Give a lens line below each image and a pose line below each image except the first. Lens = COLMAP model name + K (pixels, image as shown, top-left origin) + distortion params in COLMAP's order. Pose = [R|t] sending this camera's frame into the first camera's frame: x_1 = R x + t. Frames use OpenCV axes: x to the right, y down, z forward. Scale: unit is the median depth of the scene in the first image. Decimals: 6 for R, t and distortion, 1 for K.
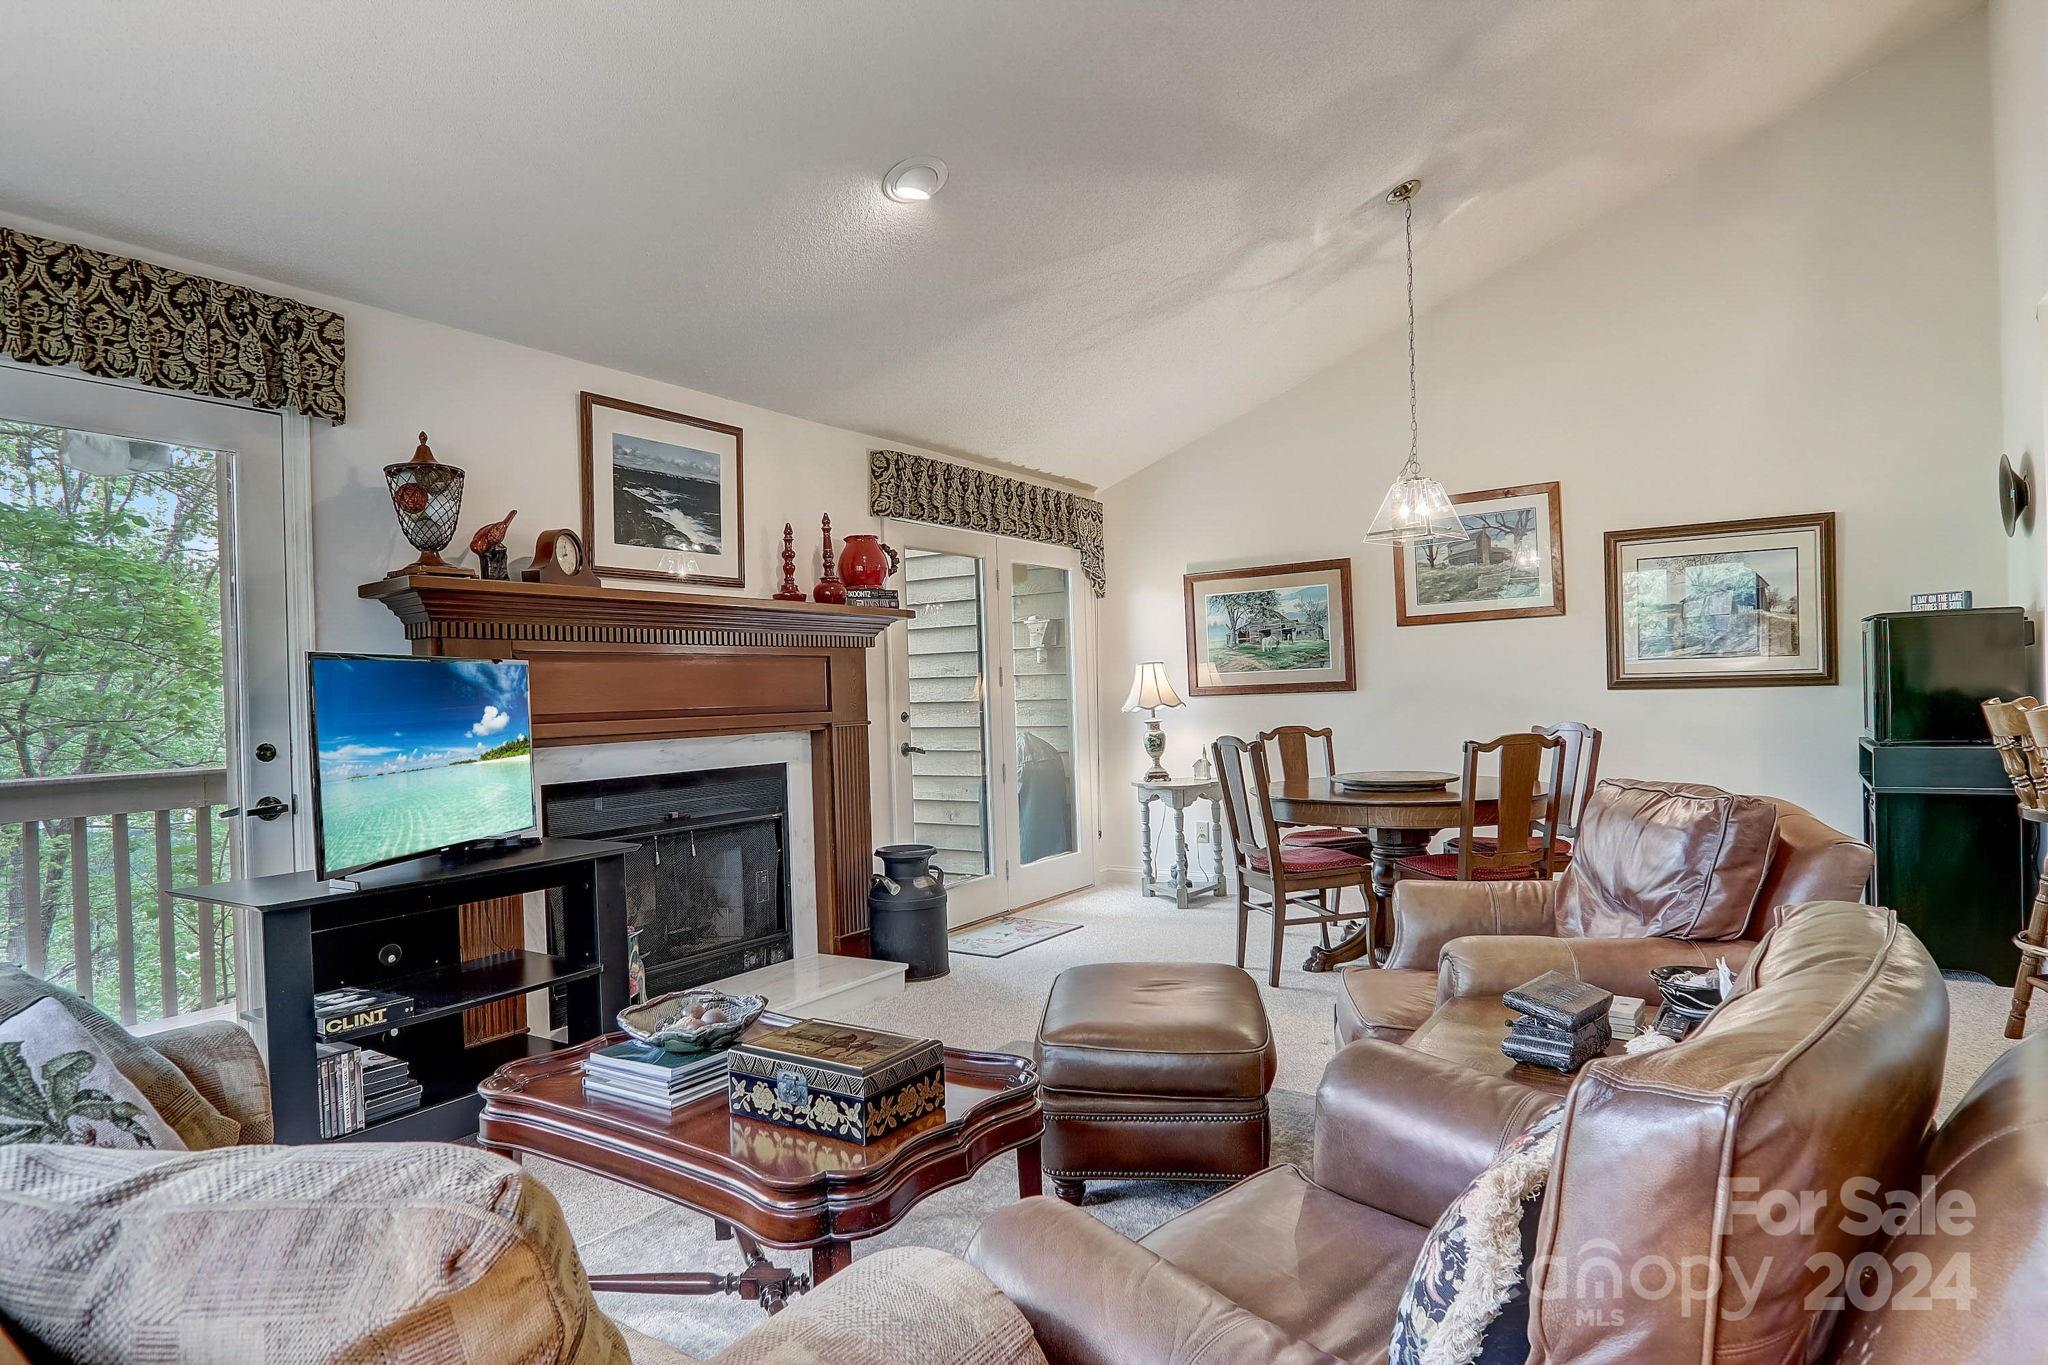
lens RADIAL K [[1135.6, 0, 1024.8], [0, 1135.6, 705.0], [0, 0, 1]] dist [-0.013375, -0.001580]
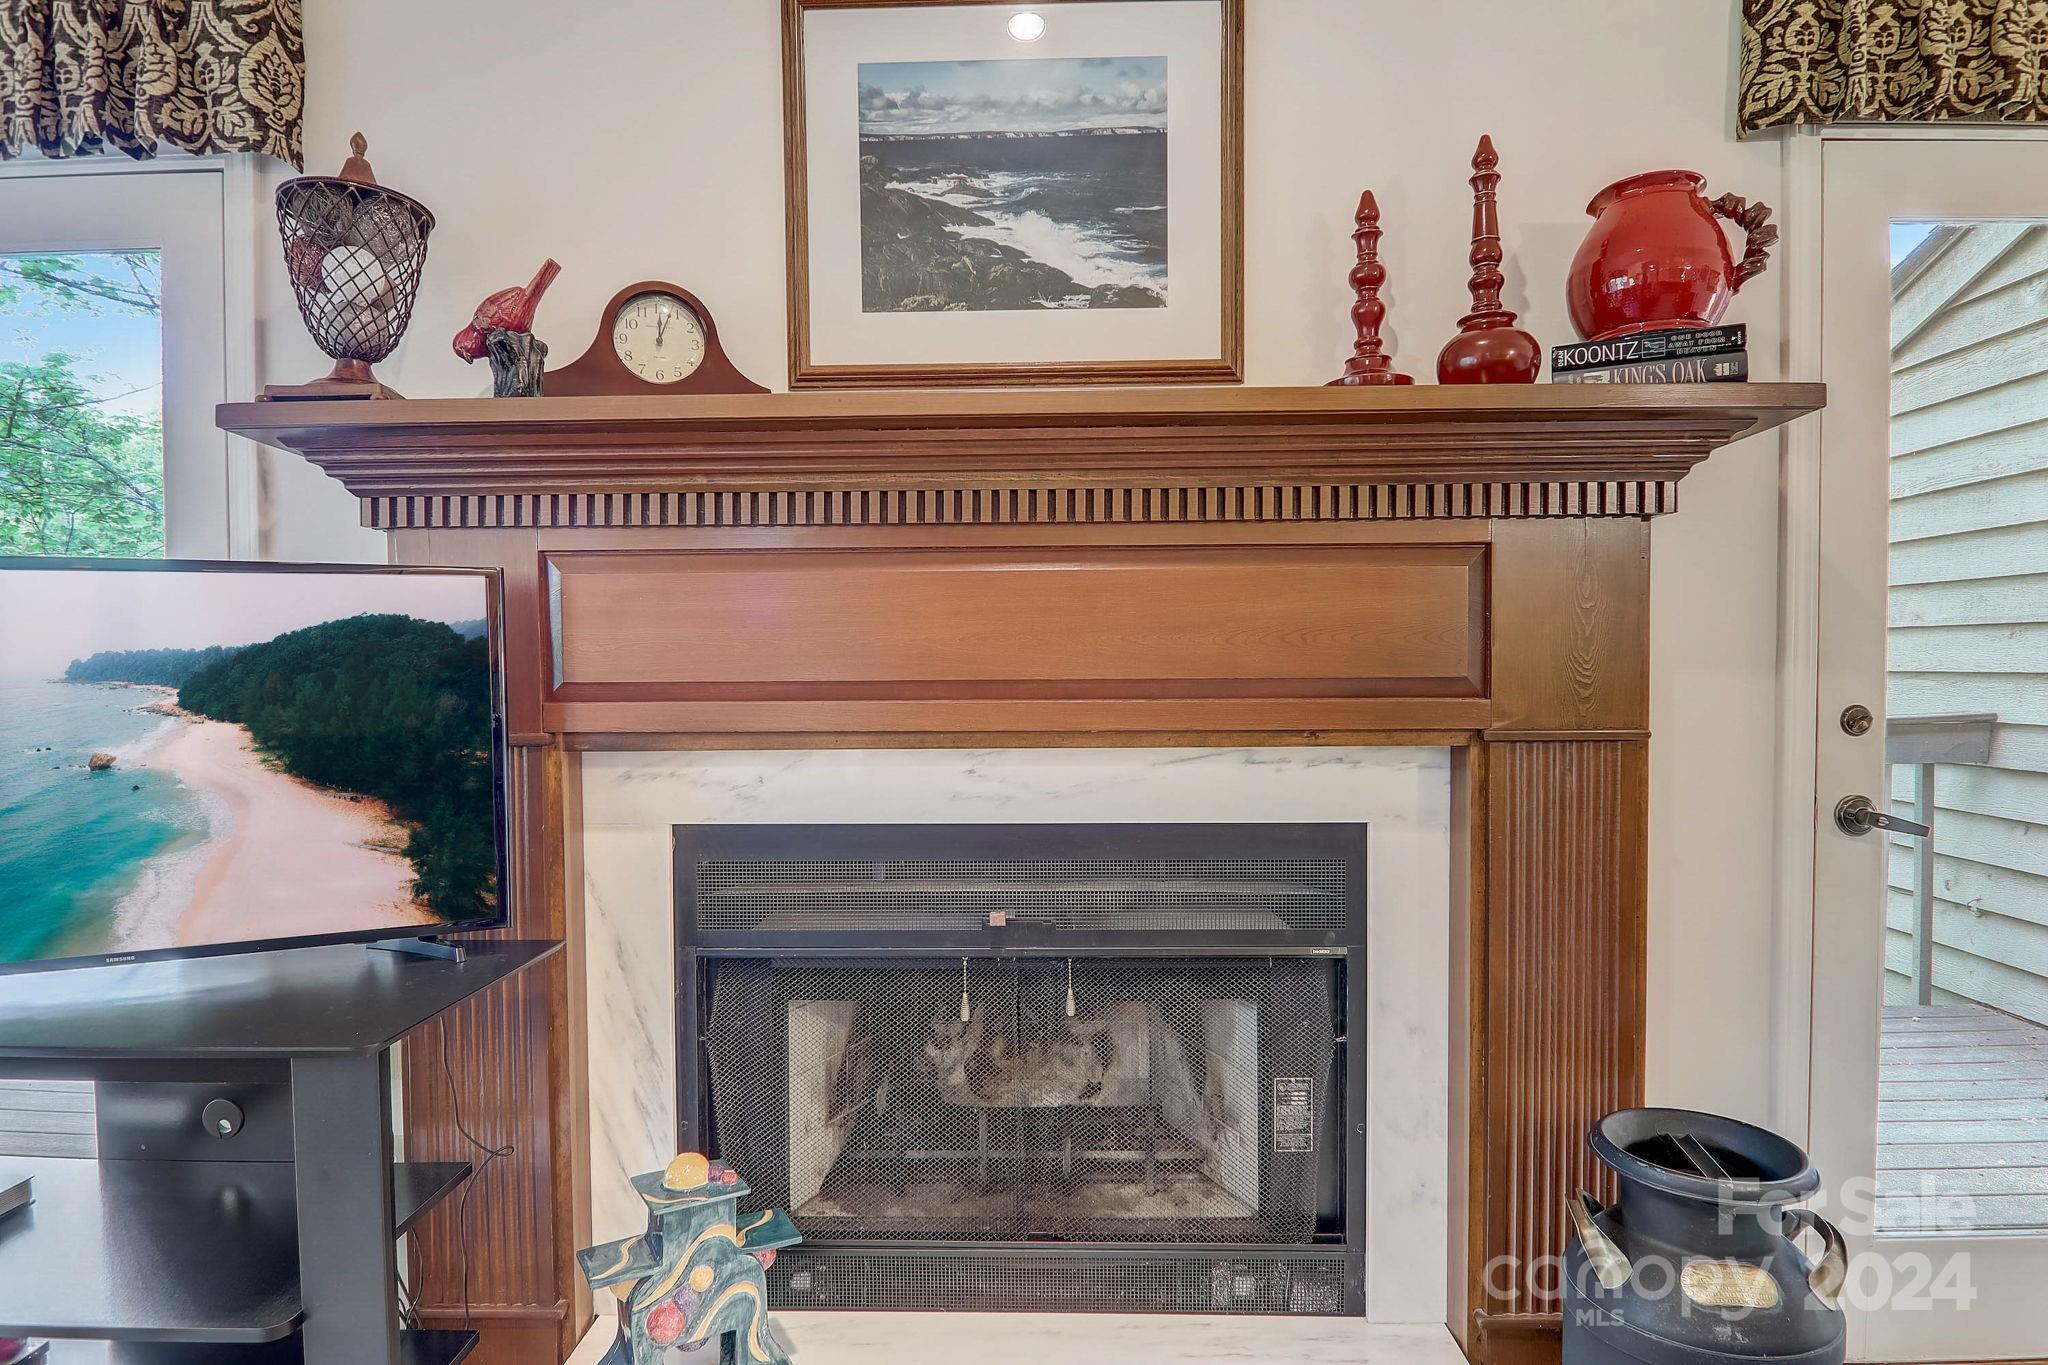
lens RADIAL K [[1135.6, 0, 1024.8], [0, 1135.6, 705.0], [0, 0, 1]] dist [-0.013375, -0.001580]
pose [[0.520685, 0.050078, -0.852279, 0.062576], [-0.018848, 0.998709, 0.047167, -0.006174], [0.853541, -0.008496, 0.520957, 0.734369]]
